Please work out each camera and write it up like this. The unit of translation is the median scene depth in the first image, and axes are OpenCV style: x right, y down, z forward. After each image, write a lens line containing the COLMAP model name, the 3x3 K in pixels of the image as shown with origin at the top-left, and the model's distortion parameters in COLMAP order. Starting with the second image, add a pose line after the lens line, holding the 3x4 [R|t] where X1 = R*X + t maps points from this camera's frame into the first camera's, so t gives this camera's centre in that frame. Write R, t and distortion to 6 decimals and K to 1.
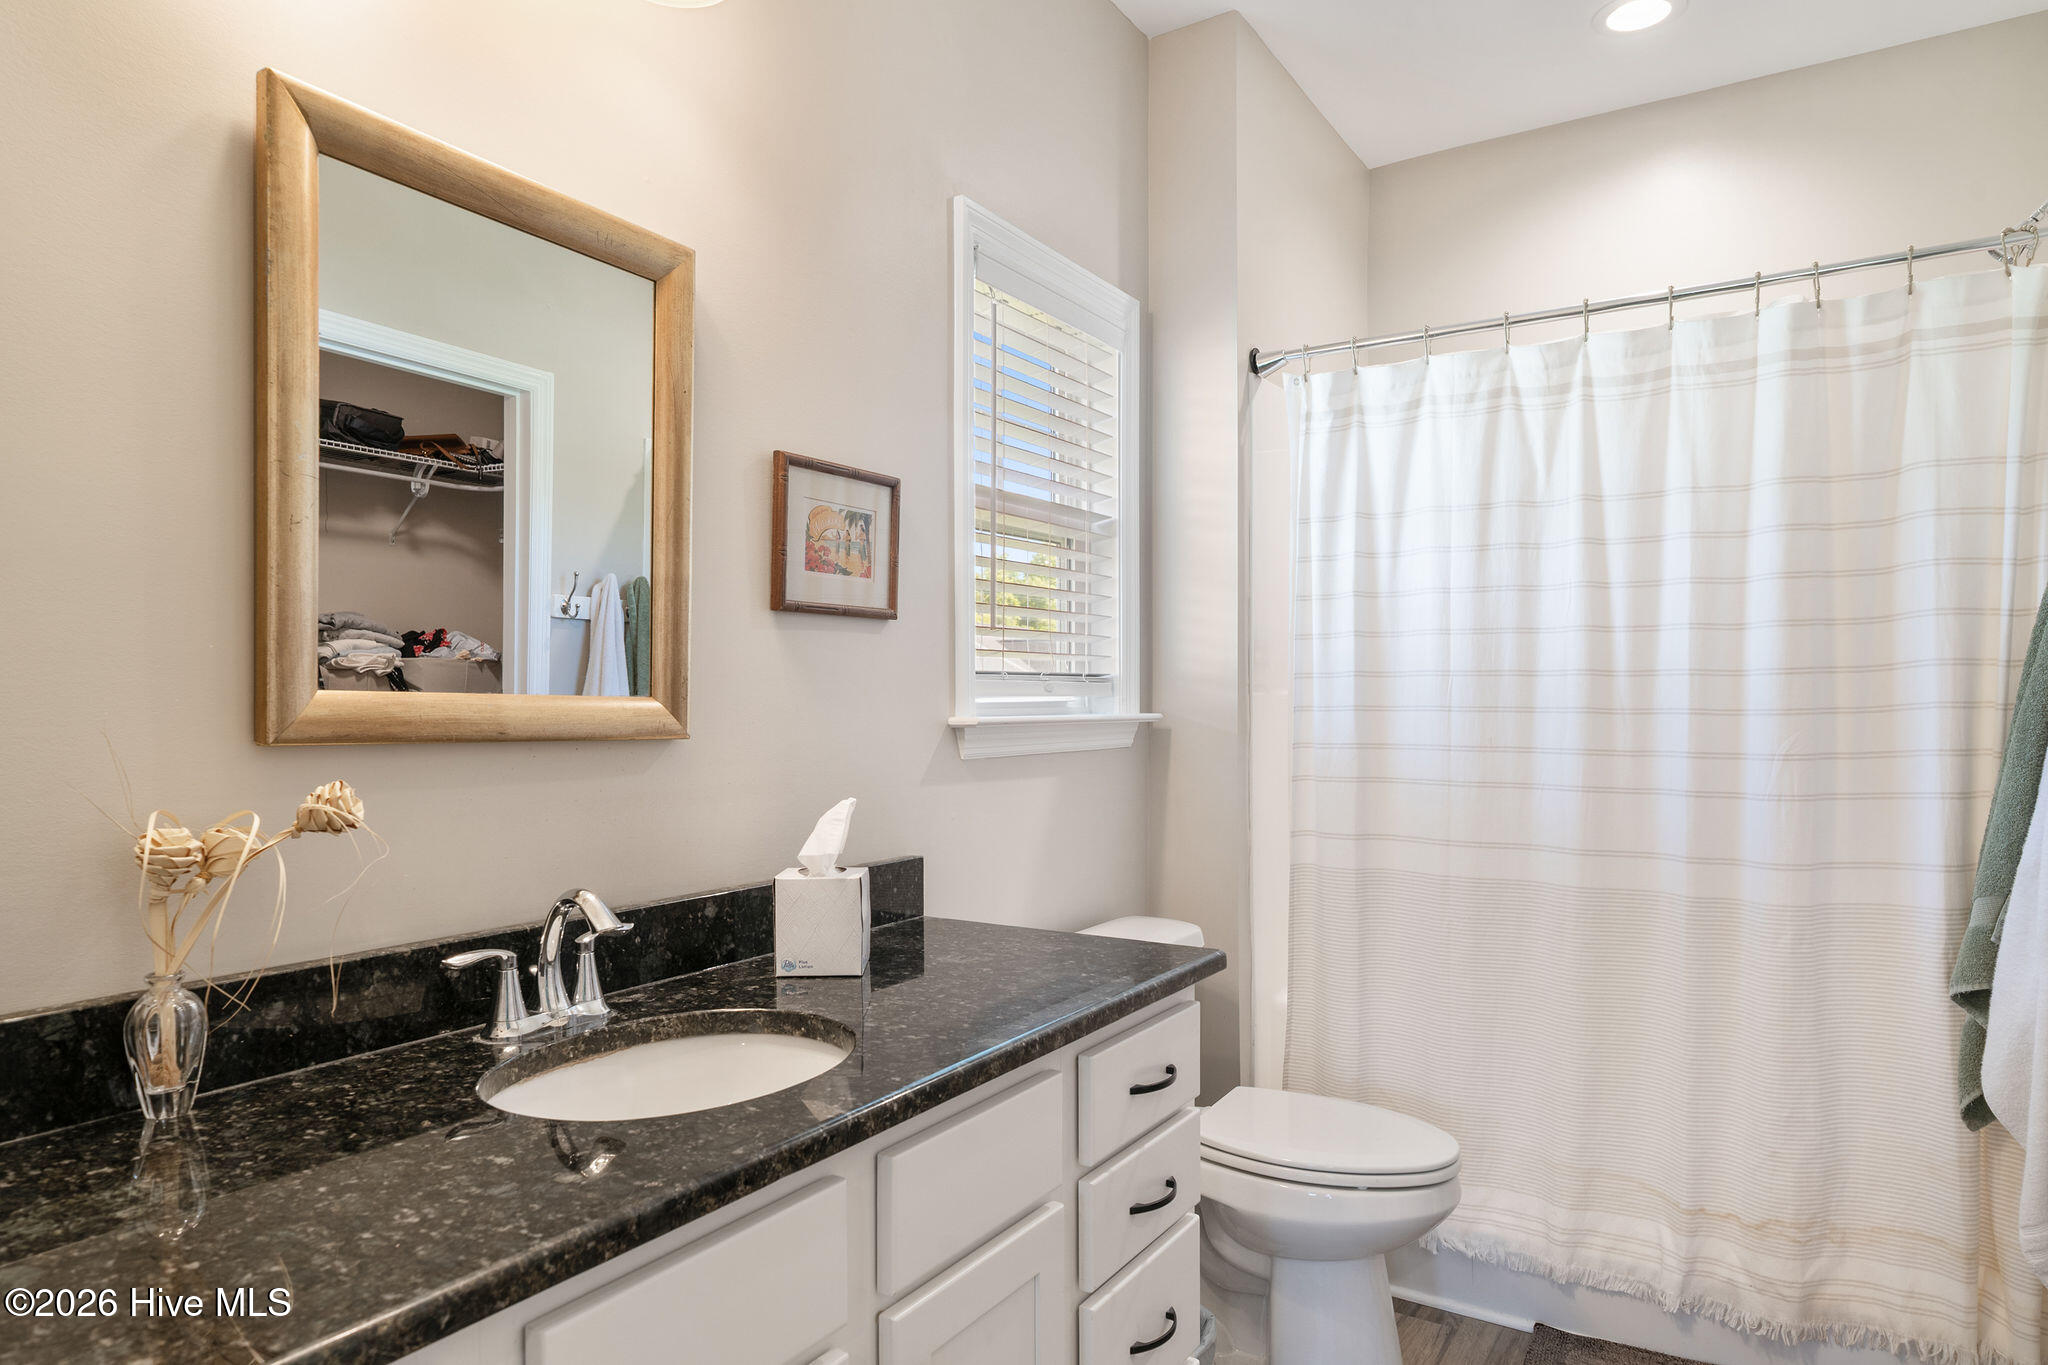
lens RADIAL K [[1236.4, 0, 1023.1], [0, 1236.4, 731.2], [0, 0, 1]] dist [0.001002, -0.000119]
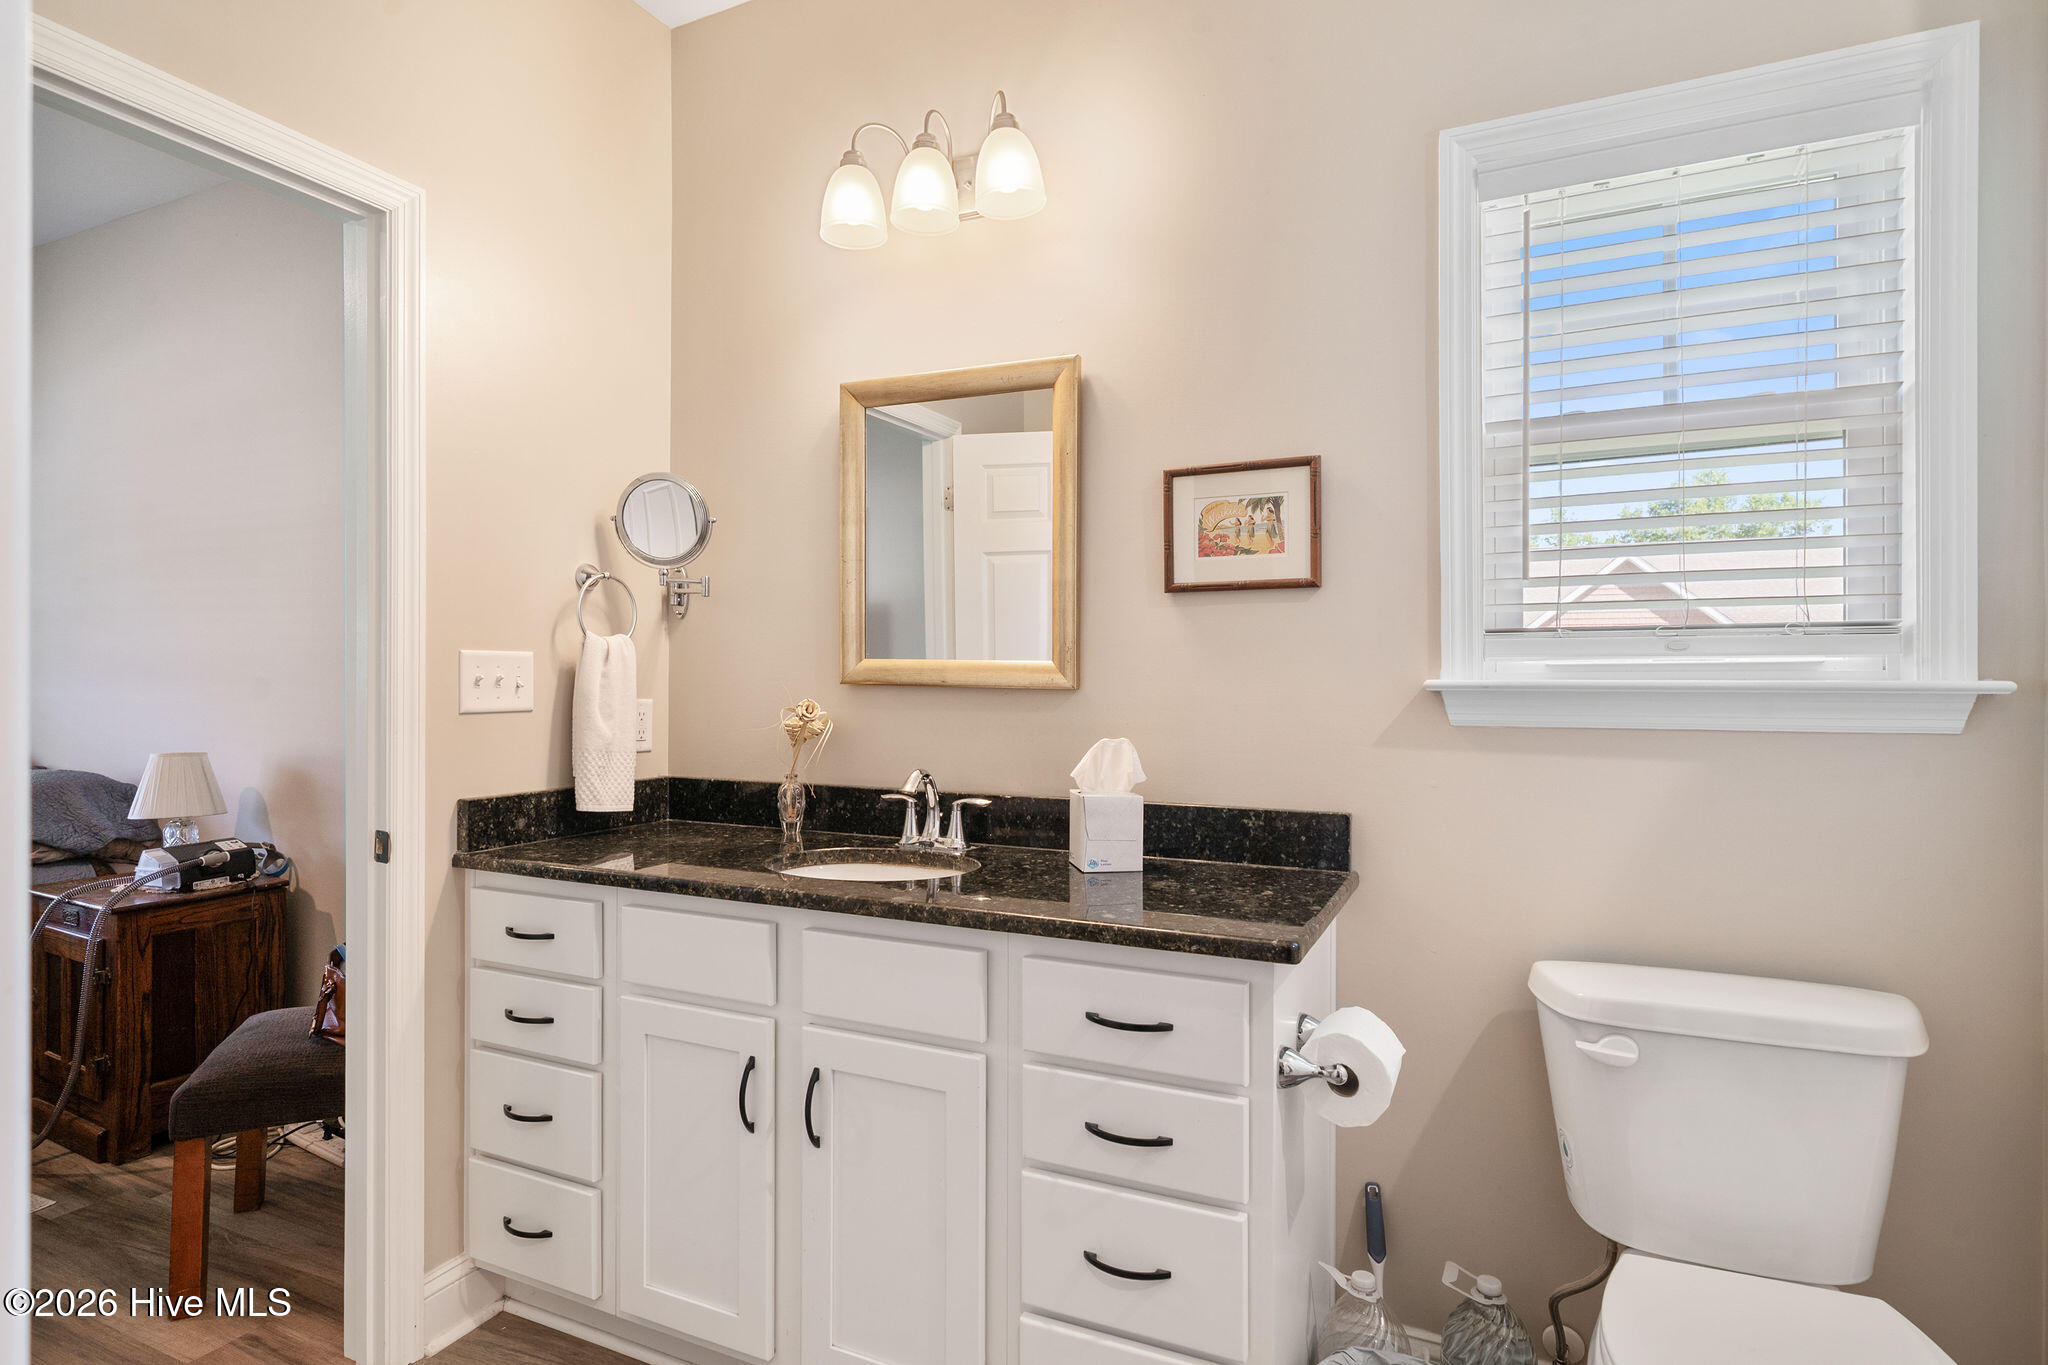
lens RADIAL K [[1144.3, 0, 1063.6], [0, 1144.3, 685.3], [0, 0, 1]] dist [-0.007396, -0.001872]
pose [[0.114060, 0.007515, -0.993445, 0.935929], [-0.025977, 0.999652, 0.004580, -0.004204], [0.993134, 0.025284, 0.114215, 0.734778]]
